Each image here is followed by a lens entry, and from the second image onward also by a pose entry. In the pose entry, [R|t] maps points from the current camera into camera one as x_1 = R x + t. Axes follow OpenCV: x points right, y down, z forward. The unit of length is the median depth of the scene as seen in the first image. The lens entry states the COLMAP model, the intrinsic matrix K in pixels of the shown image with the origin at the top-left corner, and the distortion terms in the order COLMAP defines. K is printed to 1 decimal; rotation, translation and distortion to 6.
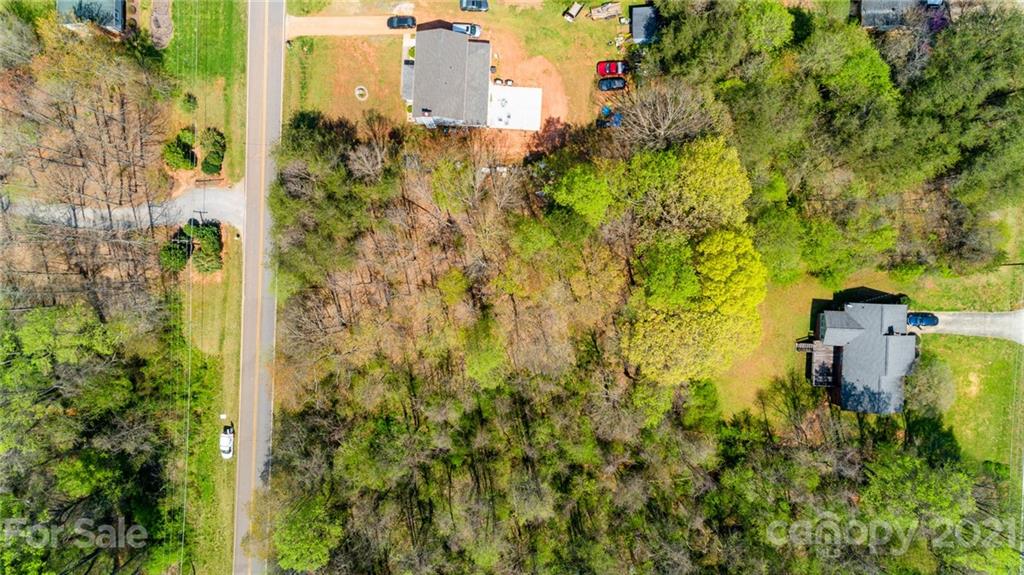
lens RADIAL K [[687.5, 0, 512.9], [0, 687.5, 284.5], [0, 0, 1]] dist [0.016639, 0.016703]
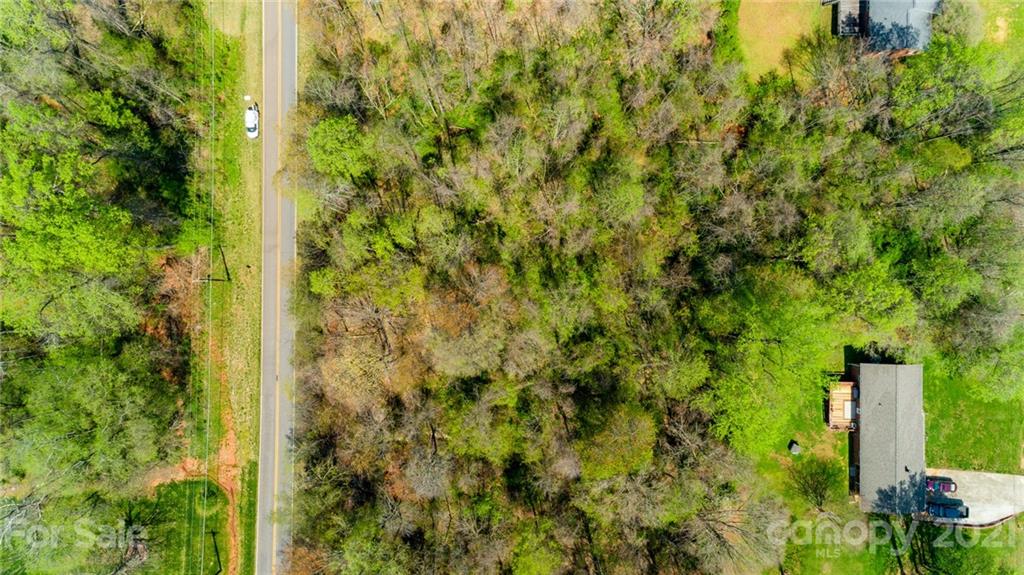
lens RADIAL K [[687.5, 0, 512.9], [0, 687.5, 284.5], [0, 0, 1]] dist [0.016639, 0.016703]
pose [[0.999490, -0.031592, 0.004743, -0.051446], [0.031649, 0.999421, -0.012484, 0.493389], [-0.004346, 0.012628, 0.999911, 0.007472]]
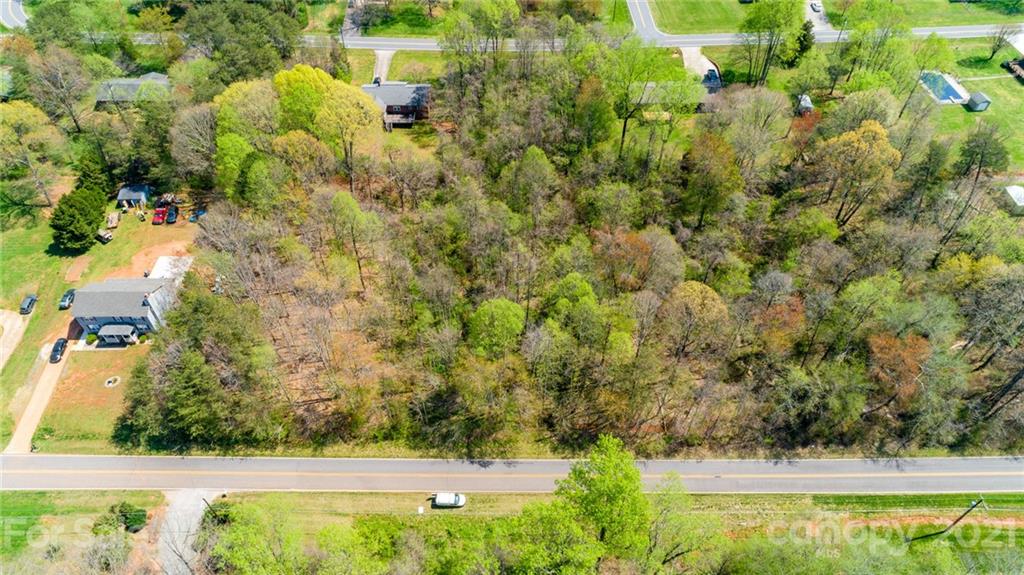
lens RADIAL K [[687.5, 0, 512.9], [0, 687.5, 284.5], [0, 0, 1]] dist [0.016639, 0.016703]
pose [[-0.042753, -0.742023, 0.669010, -0.830566], [0.999012, -0.039887, 0.019601, 0.312228], [0.012140, 0.669187, 0.742995, 0.122659]]
